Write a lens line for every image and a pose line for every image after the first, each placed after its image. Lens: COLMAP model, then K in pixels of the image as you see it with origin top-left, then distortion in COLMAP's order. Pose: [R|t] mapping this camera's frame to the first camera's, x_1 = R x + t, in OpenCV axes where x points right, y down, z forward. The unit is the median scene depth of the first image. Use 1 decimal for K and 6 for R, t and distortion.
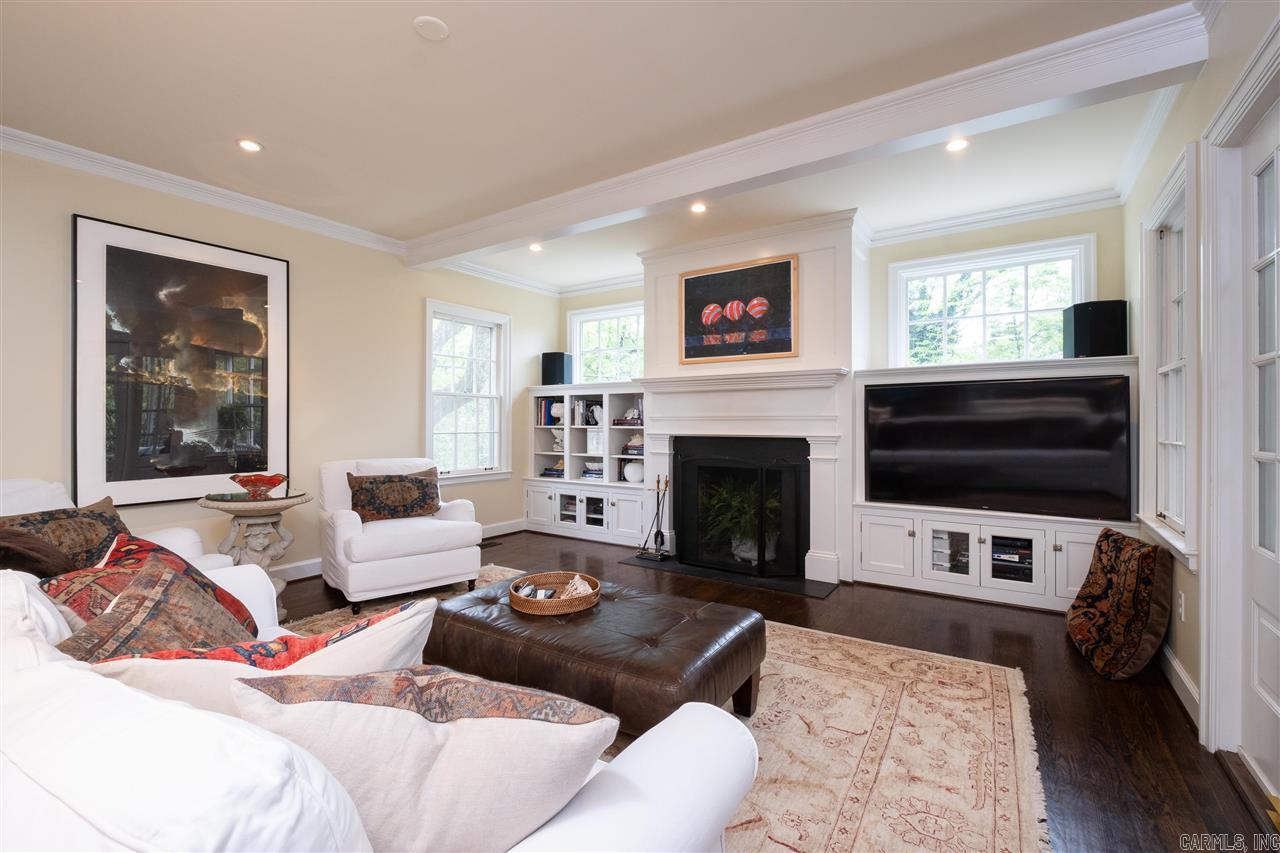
lens RADIAL K [[563.4, 0, 638.7], [0, 563.4, 425.7], [0, 0, 1]] dist [-0.001422, -0.000073]
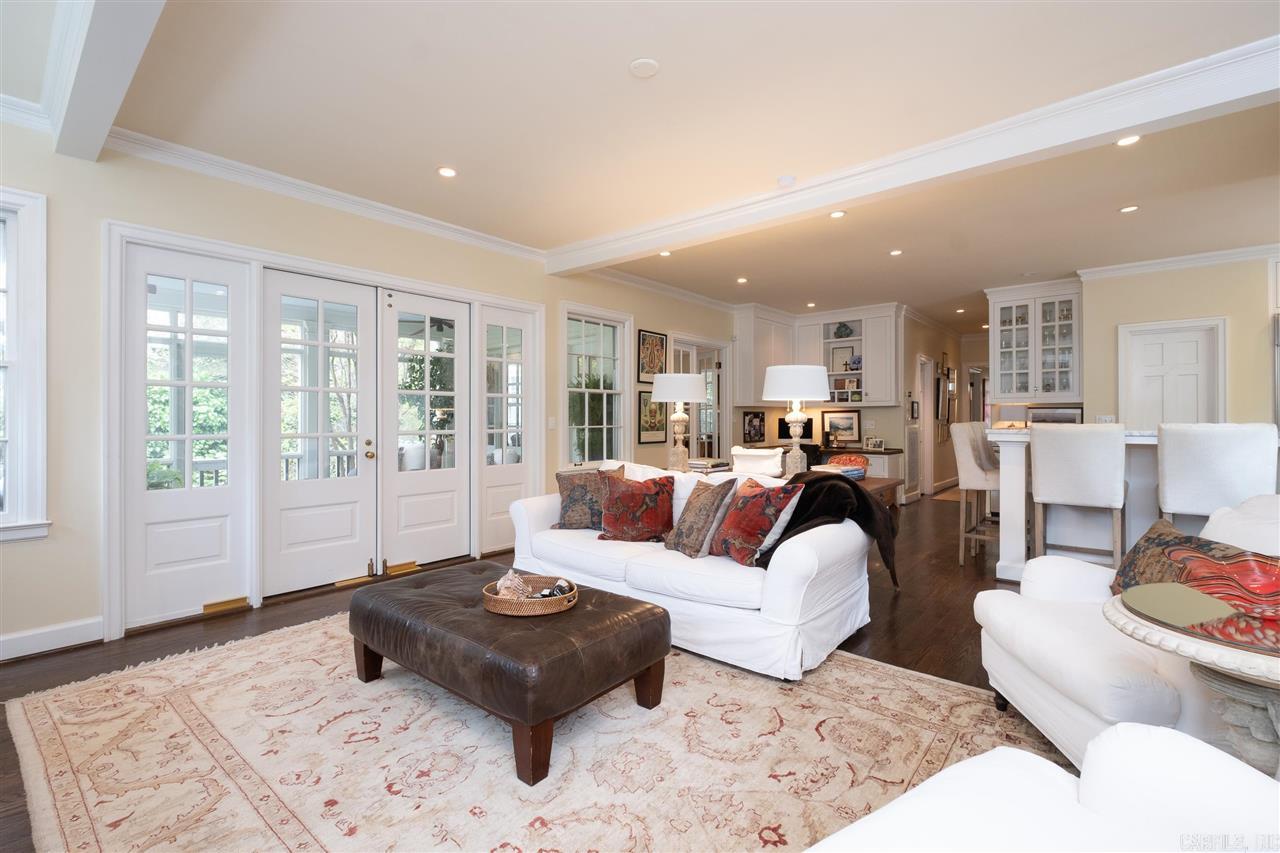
lens RADIAL K [[563.4, 0, 641.5], [0, 563.4, 424.2], [0, 0, 1]] dist [-0.001422, -0.000073]
pose [[-0.996024, -0.005070, 0.088940, -0.450437], [-0.004789, 0.999983, 0.003381, -0.009450], [-0.088955, 0.002942, -0.996031, 2.053085]]
